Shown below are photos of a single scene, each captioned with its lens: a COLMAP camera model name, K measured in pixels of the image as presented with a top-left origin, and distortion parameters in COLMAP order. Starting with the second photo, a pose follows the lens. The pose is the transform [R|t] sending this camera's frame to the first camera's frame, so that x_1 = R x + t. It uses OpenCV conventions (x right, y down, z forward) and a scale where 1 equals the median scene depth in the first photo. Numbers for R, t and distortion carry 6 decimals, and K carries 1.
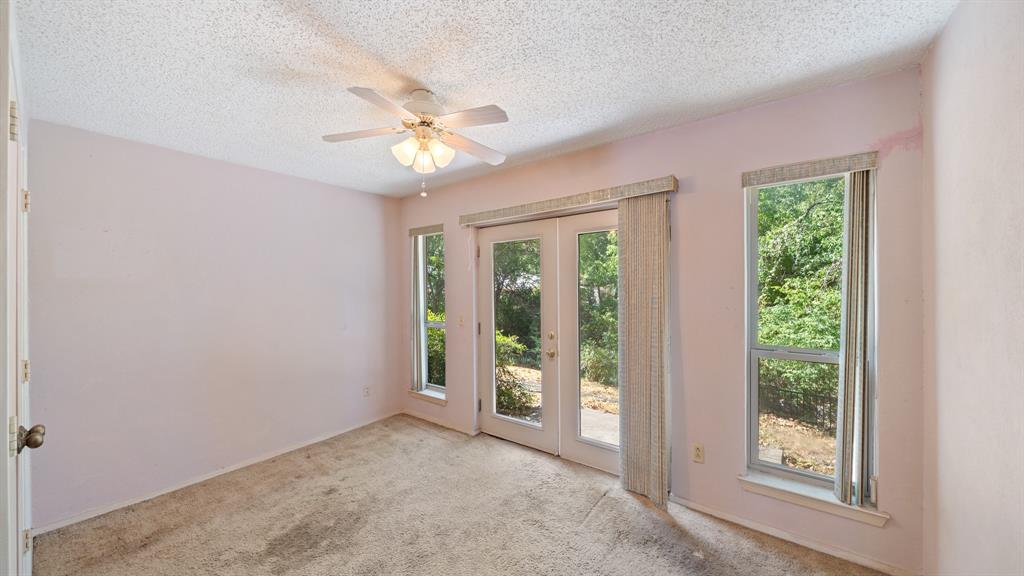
lens RADIAL K [[357.3, 0, 510.8], [0, 357.3, 295.1], [0, 0, 1]] dist [-0.001966, -0.000602]
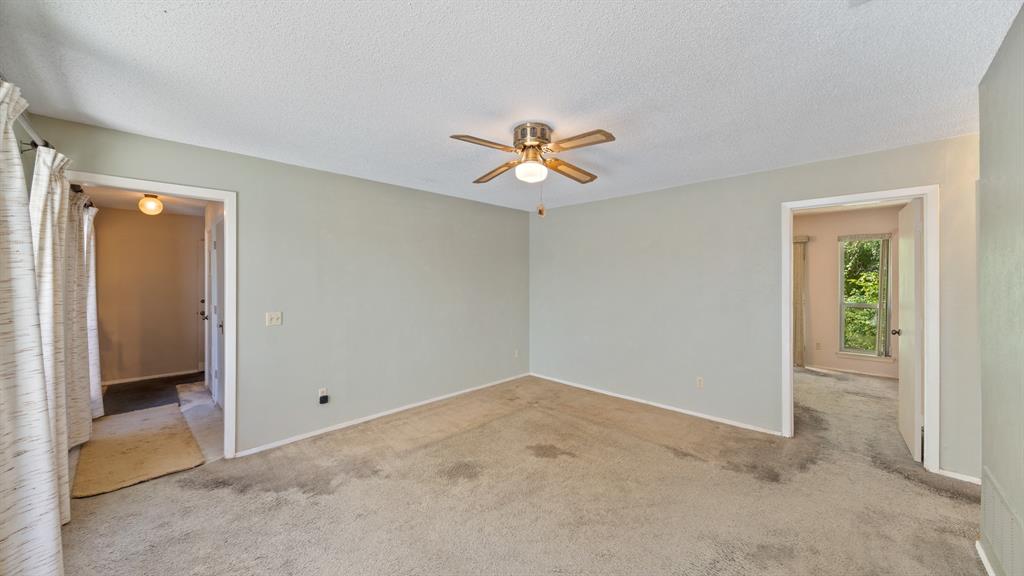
lens RADIAL K [[357.3, 0, 517.7], [0, 357.3, 279.0], [0, 0, 1]] dist [-0.001966, -0.000602]
pose [[0.993282, 0.015575, -0.114669, -0.193392], [-0.016971, 0.999793, -0.011209, 0.005230], [0.114470, 0.013079, 0.993341, -0.260915]]
